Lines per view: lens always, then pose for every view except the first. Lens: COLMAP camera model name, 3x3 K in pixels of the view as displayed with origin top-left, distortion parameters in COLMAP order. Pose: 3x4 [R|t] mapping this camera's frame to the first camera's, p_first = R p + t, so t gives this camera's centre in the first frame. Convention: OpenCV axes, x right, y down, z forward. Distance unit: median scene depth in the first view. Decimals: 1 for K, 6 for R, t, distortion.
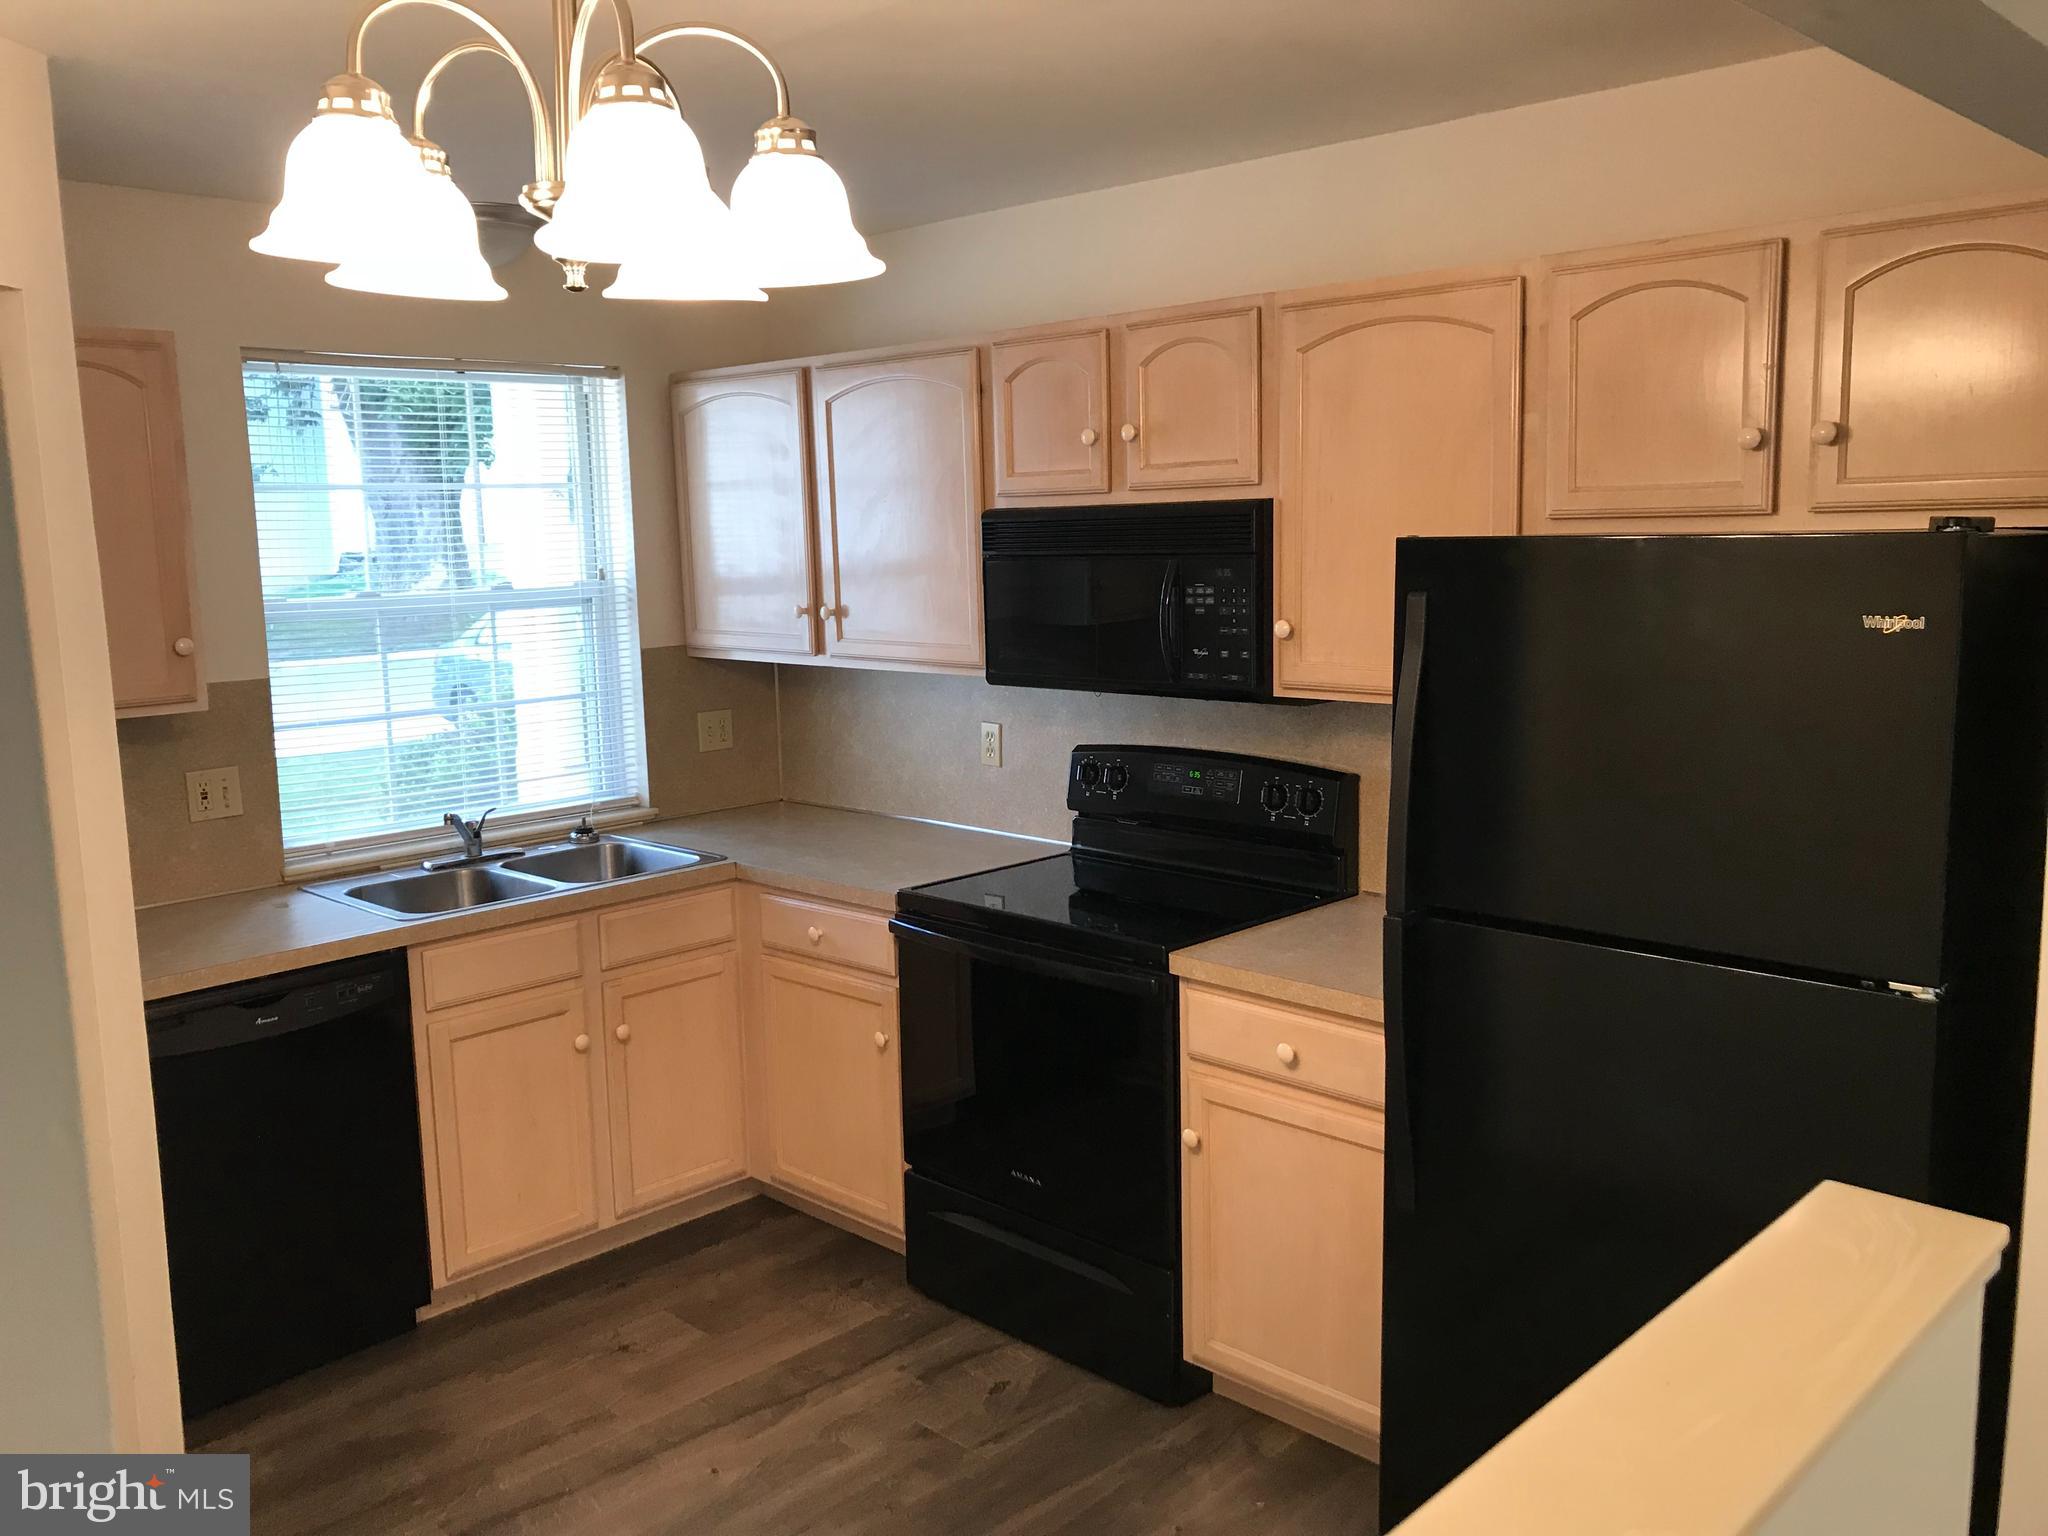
lens RADIAL K [[1674.4, 0, 1017.4], [0, 1674.4, 749.3], [0, 0, 1]] dist [0.013881, -0.006564]
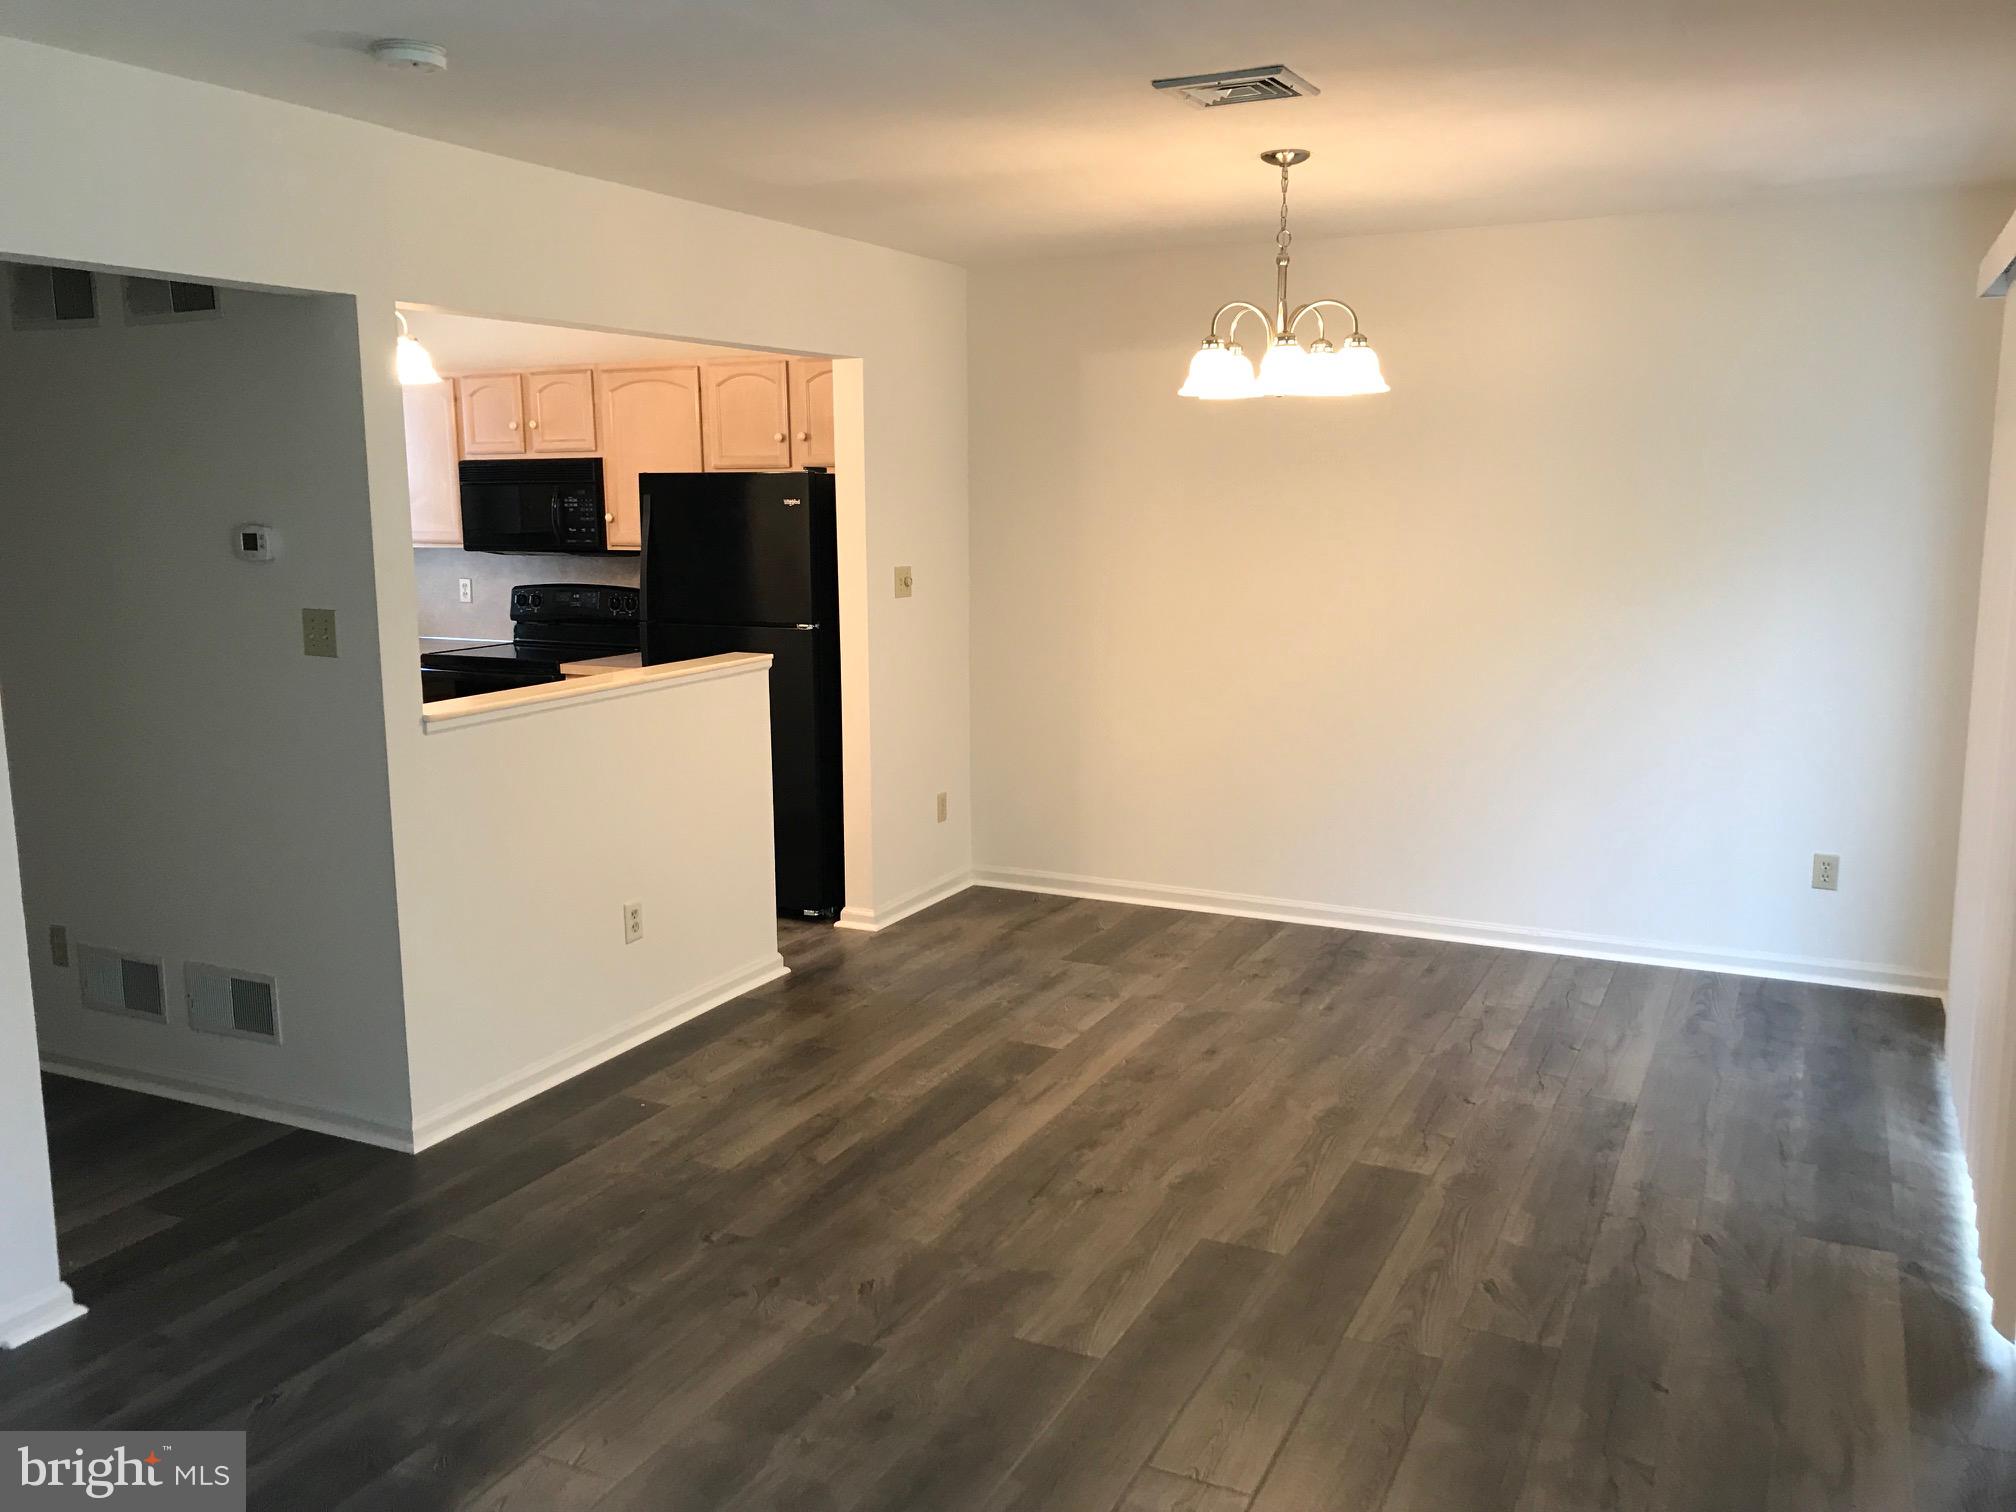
lens RADIAL K [[1648.2, 0, 1000.3], [0, 1648.2, 764.9], [0, 0, 1]] dist [0.013881, -0.006564]
pose [[0.950449, -0.038749, 0.308455, -0.032298], [0.028964, 0.998923, 0.036241, 0.182731], [-0.309527, -0.025511, 0.950548, -1.182947]]
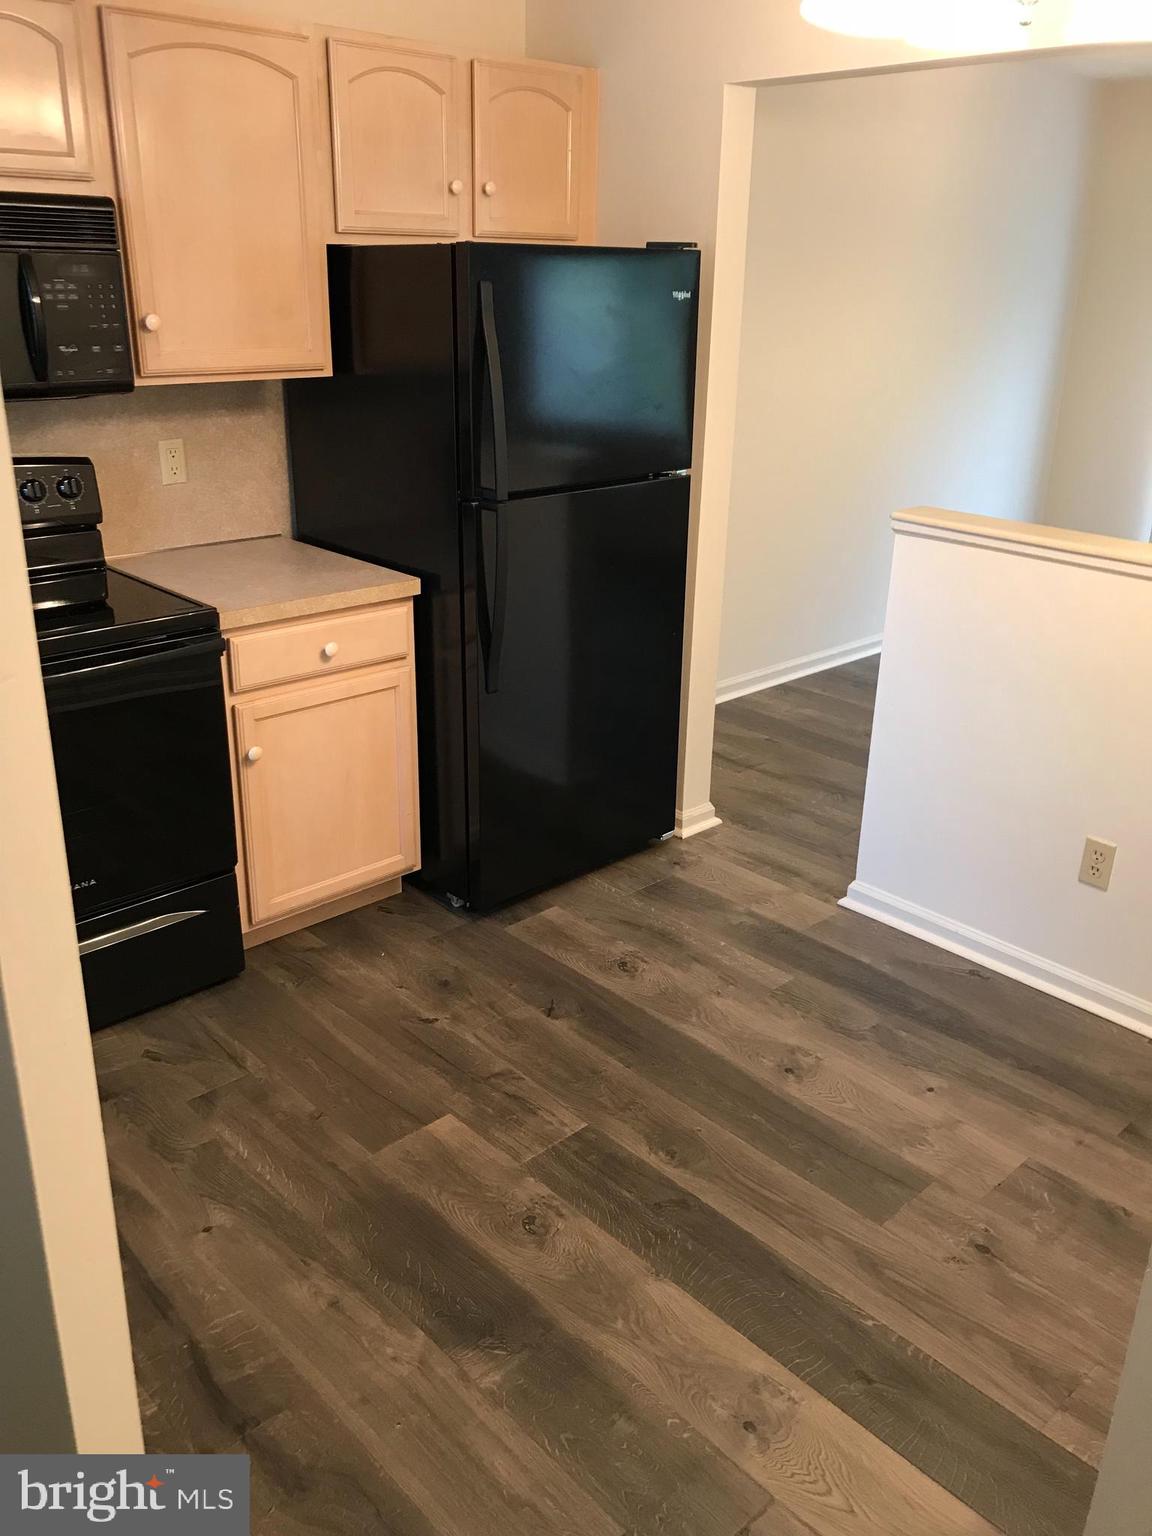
lens RADIAL K [[1255.8, 0, 564.0], [0, 1255.8, 762.8], [0, 0, 1]] dist [0.013881, -0.006564]
pose [[0.033224, -0.340916, 0.939507, -0.723014], [0.116199, 0.934968, 0.335160, -0.044569], [-0.992670, 0.098034, 0.070678, 0.668151]]
